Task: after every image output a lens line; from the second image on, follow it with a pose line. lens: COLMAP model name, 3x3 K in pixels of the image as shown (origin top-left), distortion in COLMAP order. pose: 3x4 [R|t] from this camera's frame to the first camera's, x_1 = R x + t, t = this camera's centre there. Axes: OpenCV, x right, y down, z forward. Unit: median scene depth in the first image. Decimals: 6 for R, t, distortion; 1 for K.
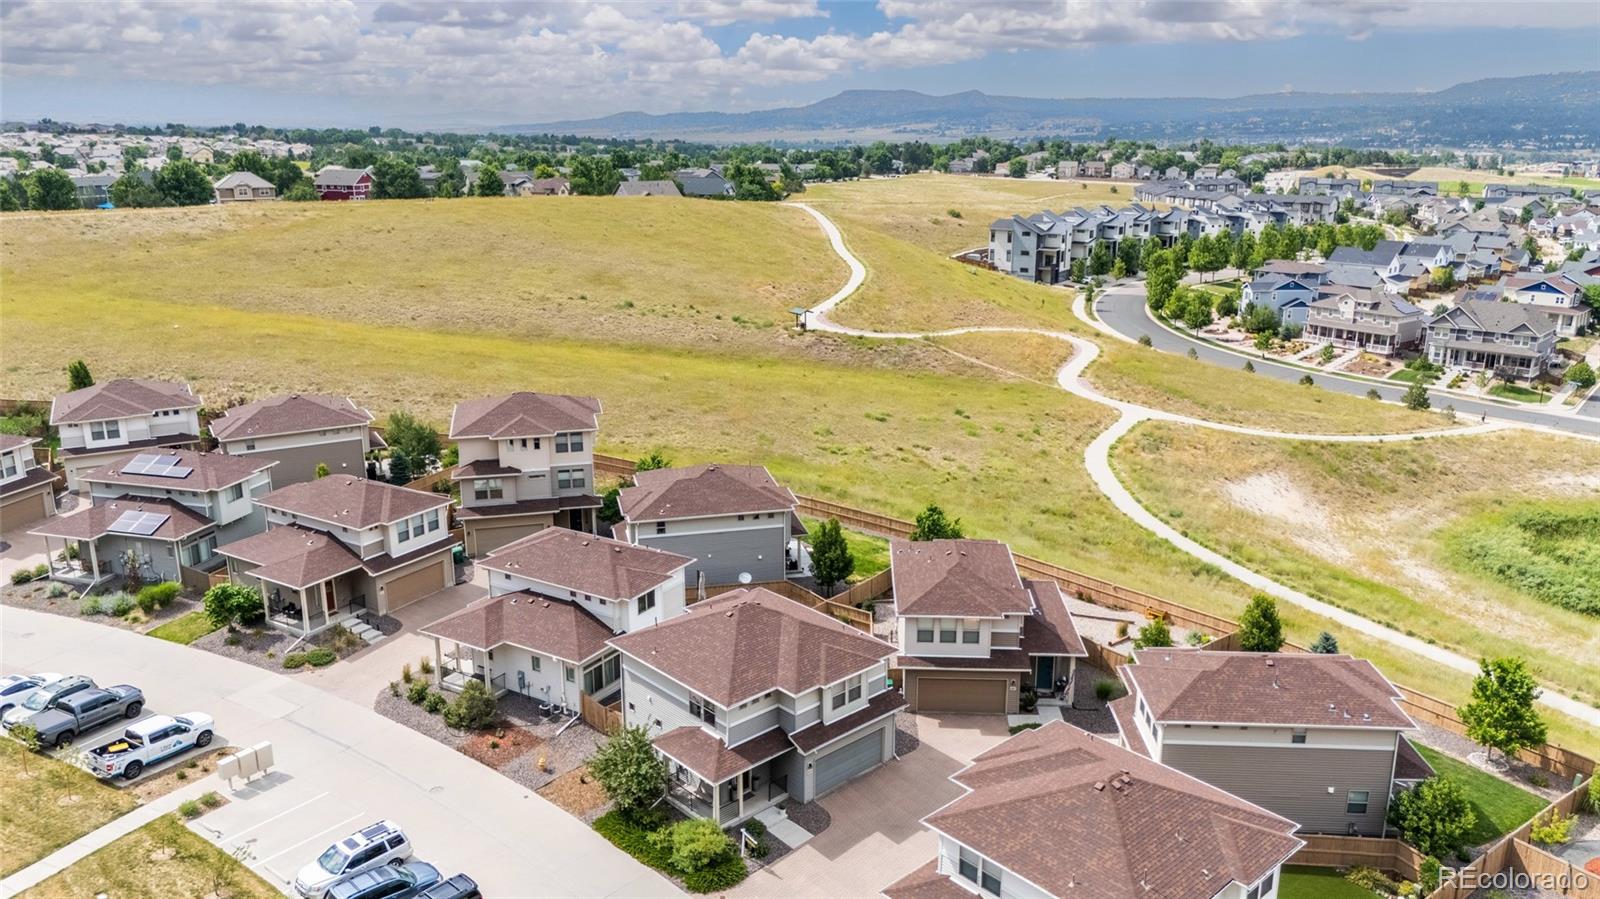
lens RADIAL K [[1192.6, 0, 789.4], [0, 1192.6, 449.7], [0, 0, 1]] dist [0.064938, -0.061841]
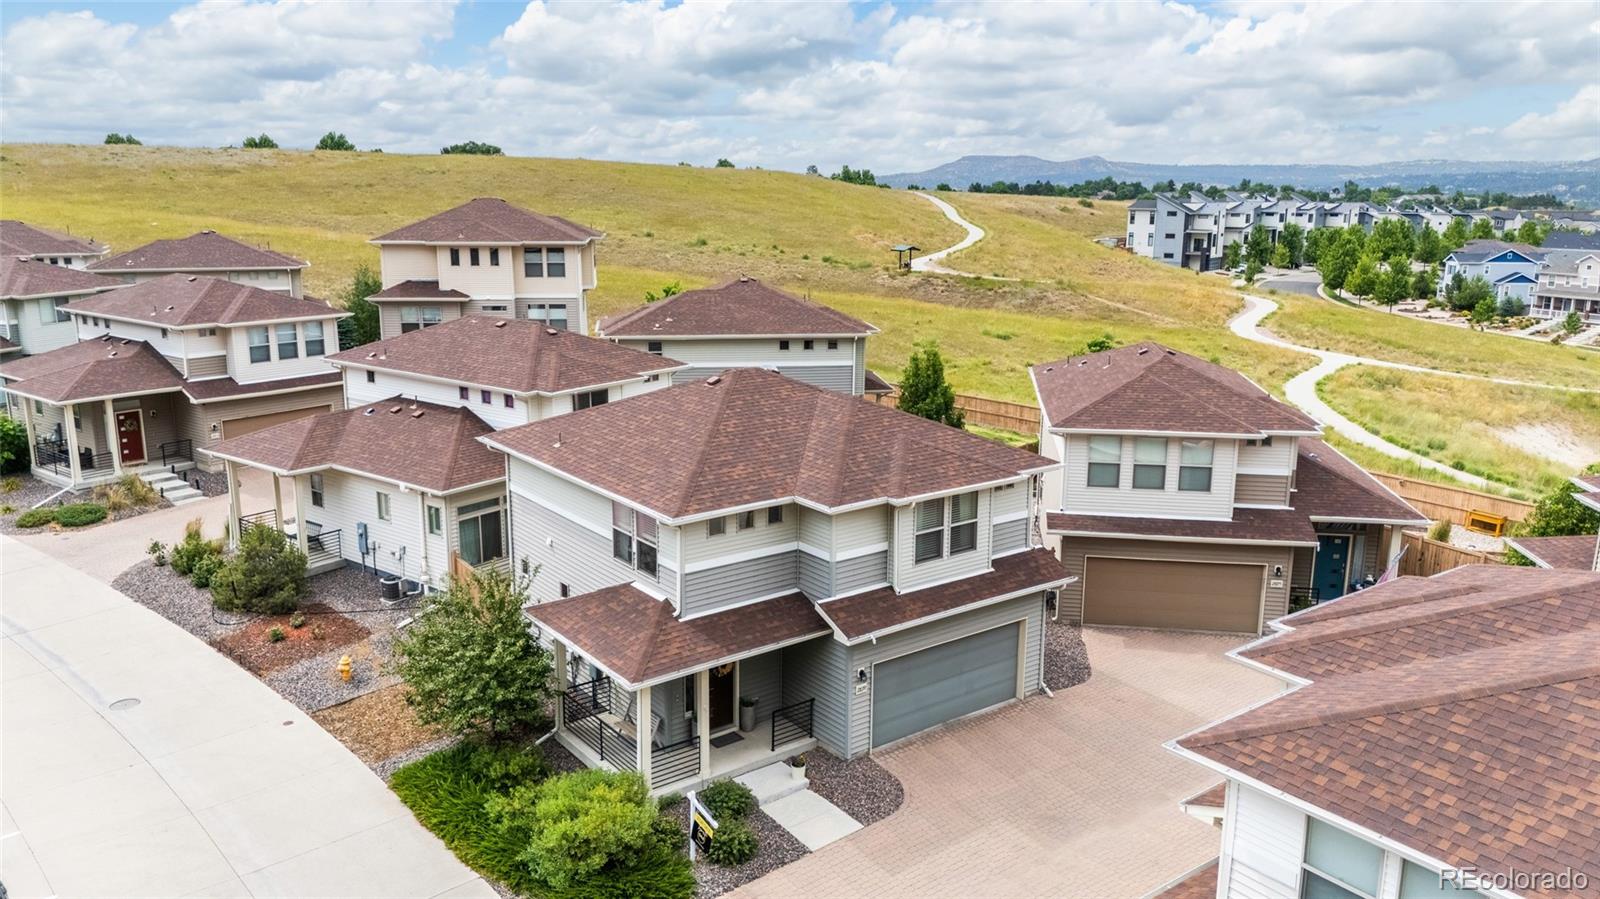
lens RADIAL K [[1192.6, 0, 788.8], [0, 1192.6, 450.4], [0, 0, 1]] dist [0.064938, -0.061841]
pose [[0.995314, 0.030002, -0.091927, 0.018755], [-0.034573, 0.998222, -0.048549, 0.129740], [0.090307, 0.051499, 0.994582, 0.347099]]
